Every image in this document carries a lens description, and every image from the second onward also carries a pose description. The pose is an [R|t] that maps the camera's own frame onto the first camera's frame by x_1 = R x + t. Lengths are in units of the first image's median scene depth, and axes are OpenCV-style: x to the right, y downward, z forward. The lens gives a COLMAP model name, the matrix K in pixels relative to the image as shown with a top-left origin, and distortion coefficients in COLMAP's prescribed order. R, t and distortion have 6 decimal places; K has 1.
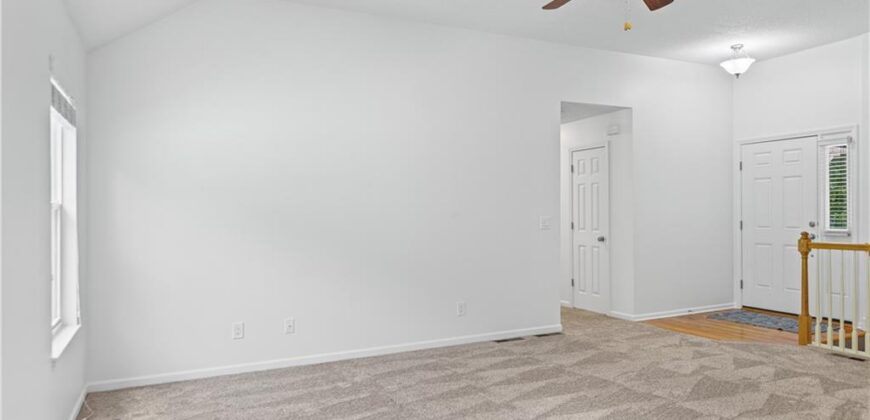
lens RADIAL K [[580.6, 0, 434.7], [0, 580.6, 210.9], [0, 0, 1]] dist [0.024185, 0.003283]
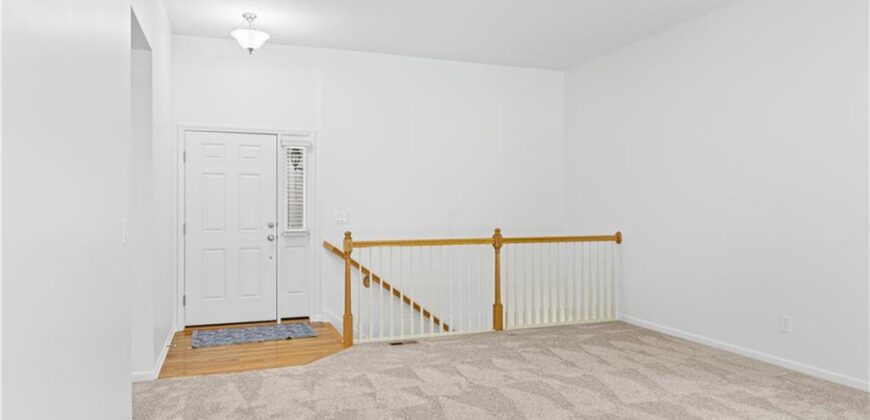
lens RADIAL K [[580.6, 0, 434.4], [0, 580.6, 210.0], [0, 0, 1]] dist [0.024185, 0.003283]
pose [[0.090623, 0.011747, 0.995816, -0.298436], [-0.001277, 0.999931, -0.011679, 0.008997], [-0.995884, -0.000214, 0.090632, 0.663188]]
